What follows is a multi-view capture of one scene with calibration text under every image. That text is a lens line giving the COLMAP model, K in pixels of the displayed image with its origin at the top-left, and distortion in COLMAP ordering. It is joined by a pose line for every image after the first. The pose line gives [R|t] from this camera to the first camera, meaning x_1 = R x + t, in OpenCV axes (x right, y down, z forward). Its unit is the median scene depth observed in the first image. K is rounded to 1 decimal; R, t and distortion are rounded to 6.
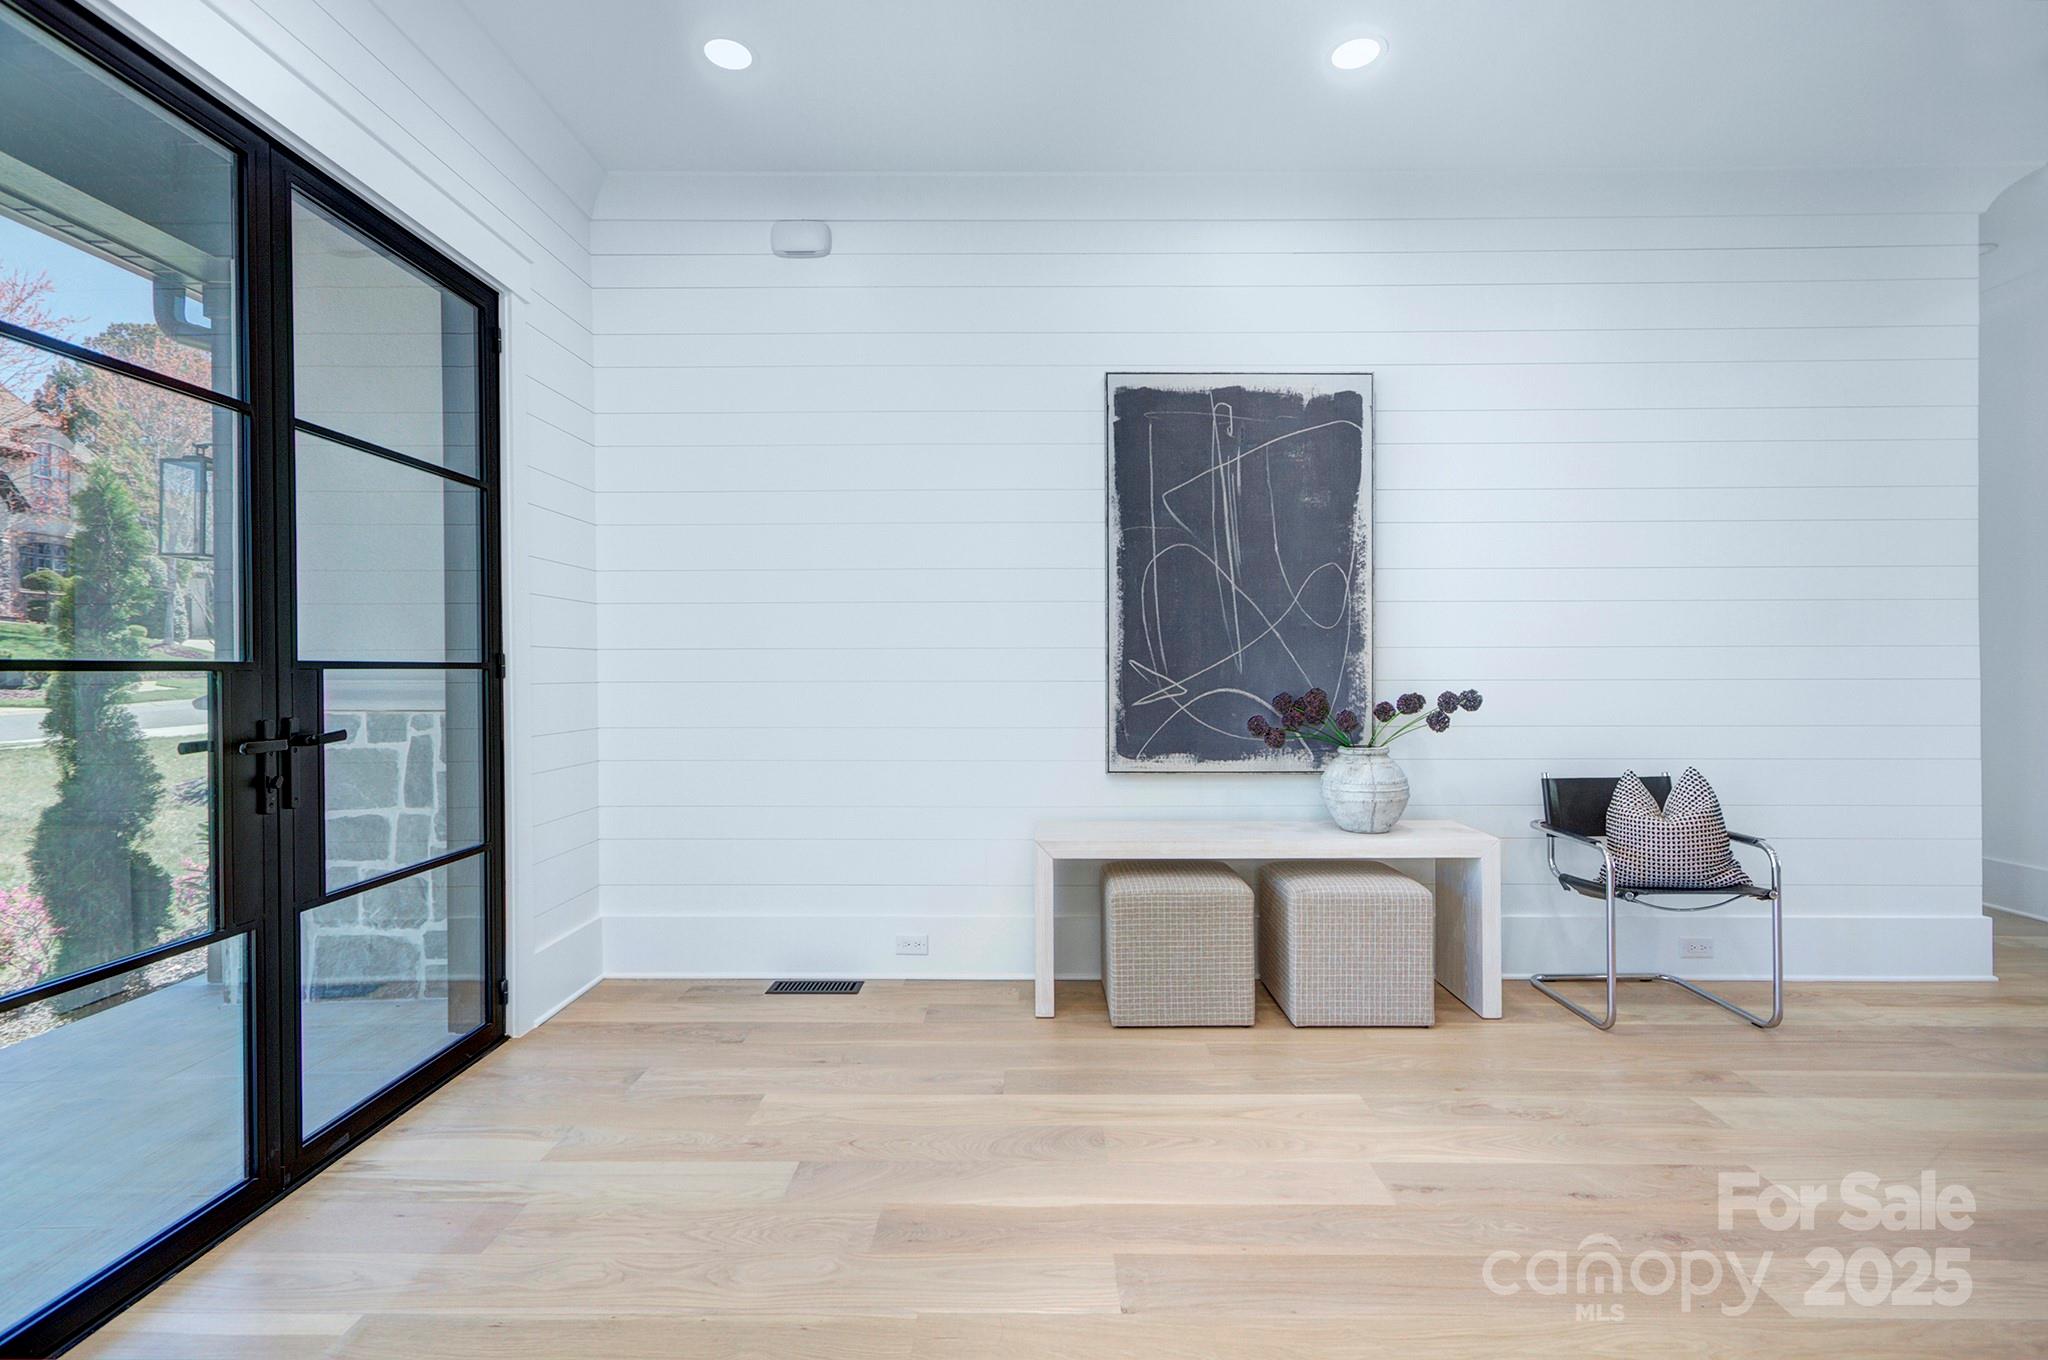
lens RADIAL K [[939.6, 0, 1025.6], [0, 939.6, 669.3], [0, 0, 1]] dist [0.003369, -0.000043]
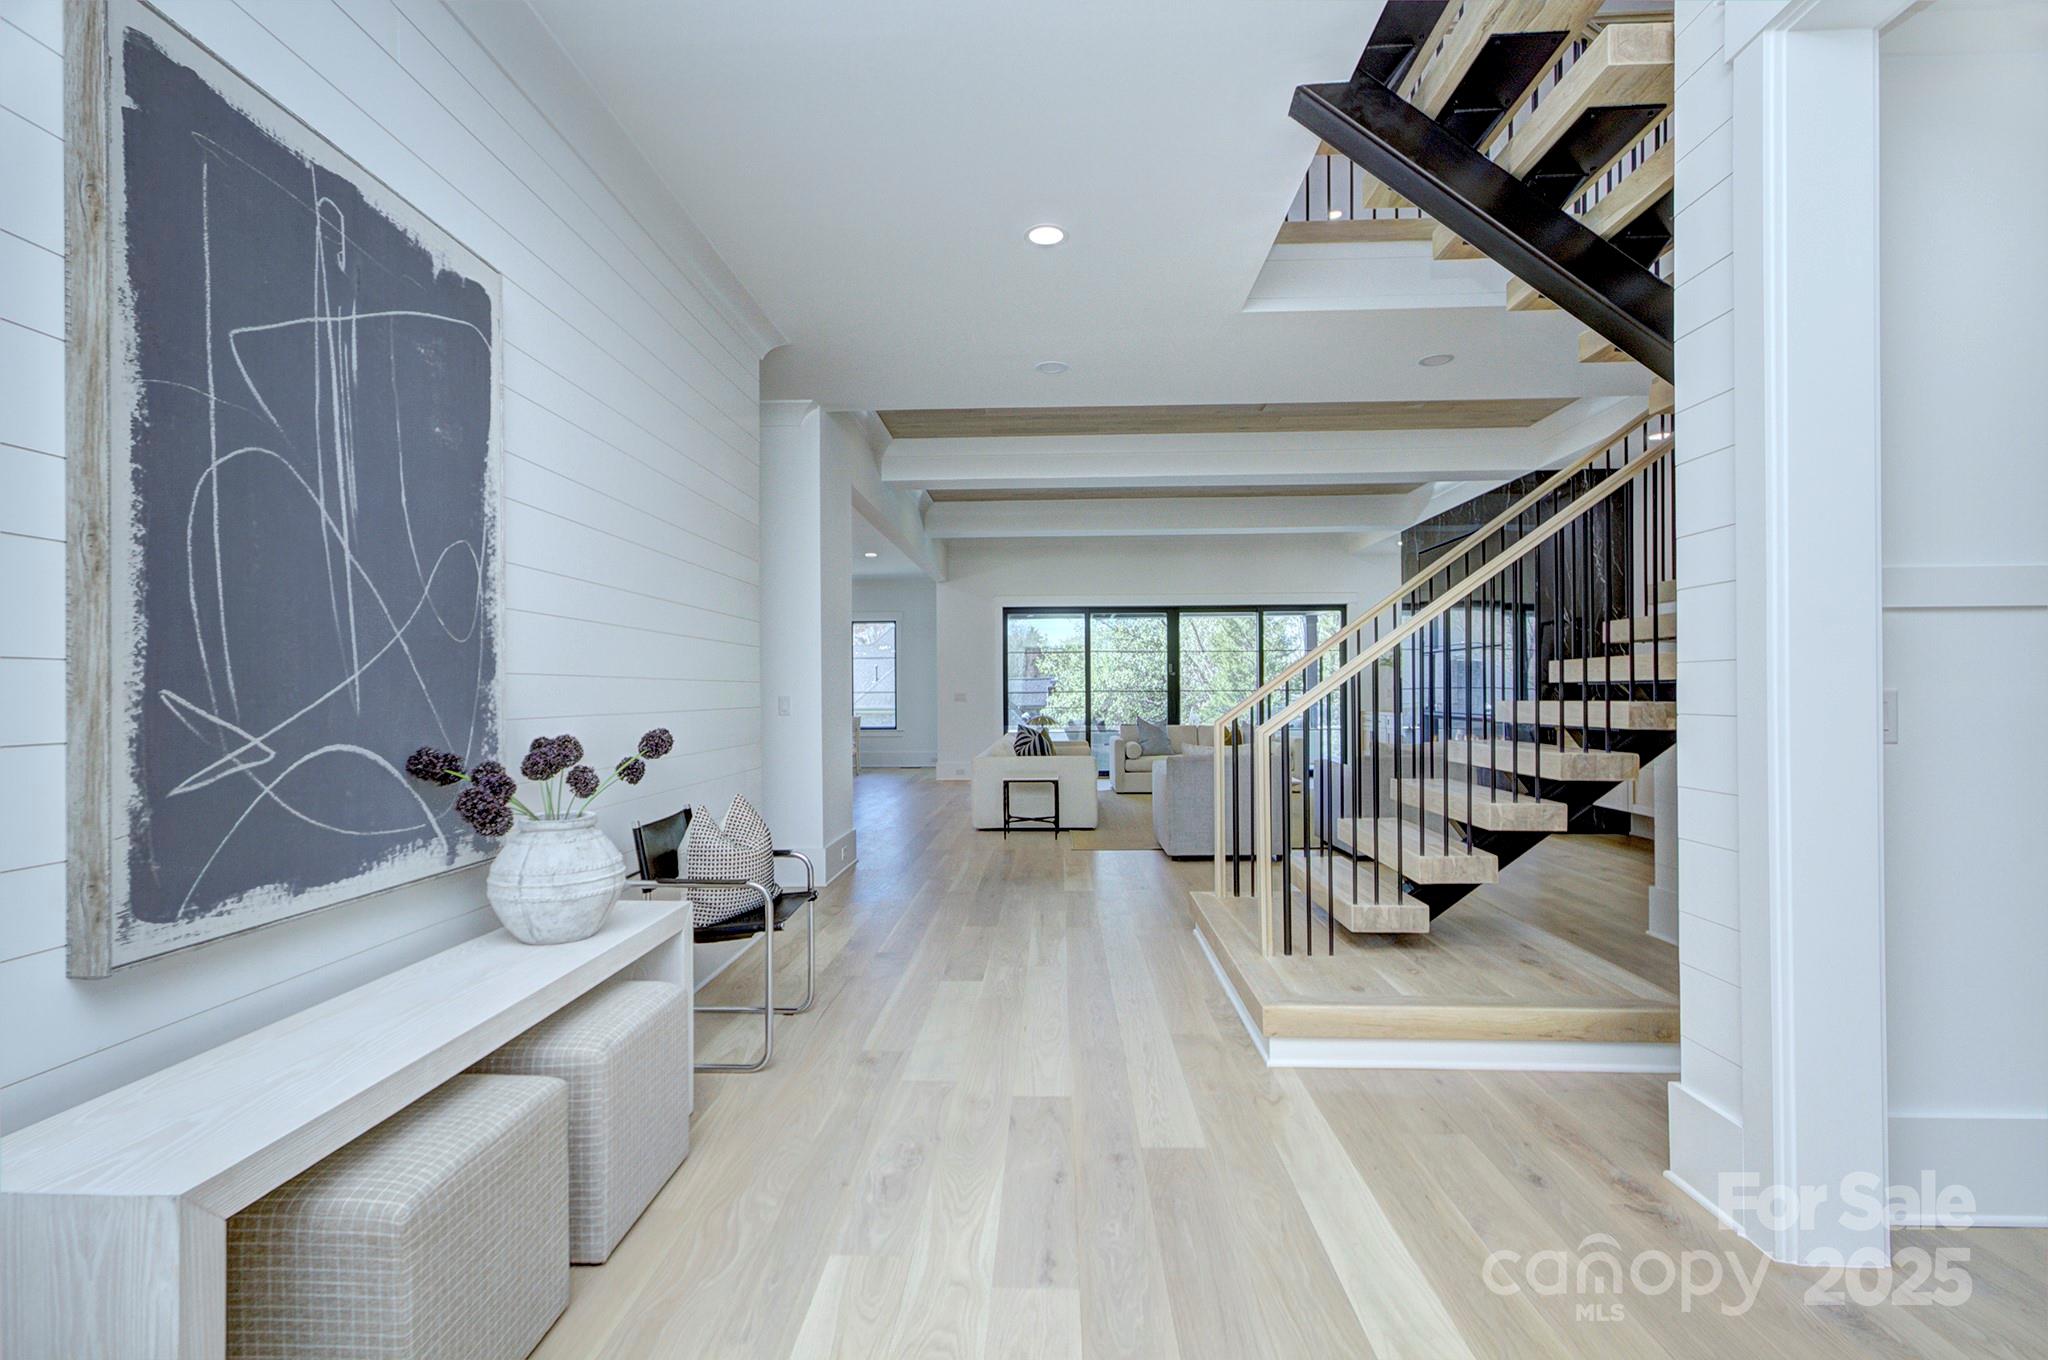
lens RADIAL K [[939.6, 0, 1022.3], [0, 939.6, 691.2], [0, 0, 1]] dist [0.003369, -0.000043]
pose [[0.024648, 0.002288, 0.999694, -0.305859], [0.007597, 0.999968, -0.002476, -0.005508], [-0.999667, 0.007656, 0.024629, 0.603160]]
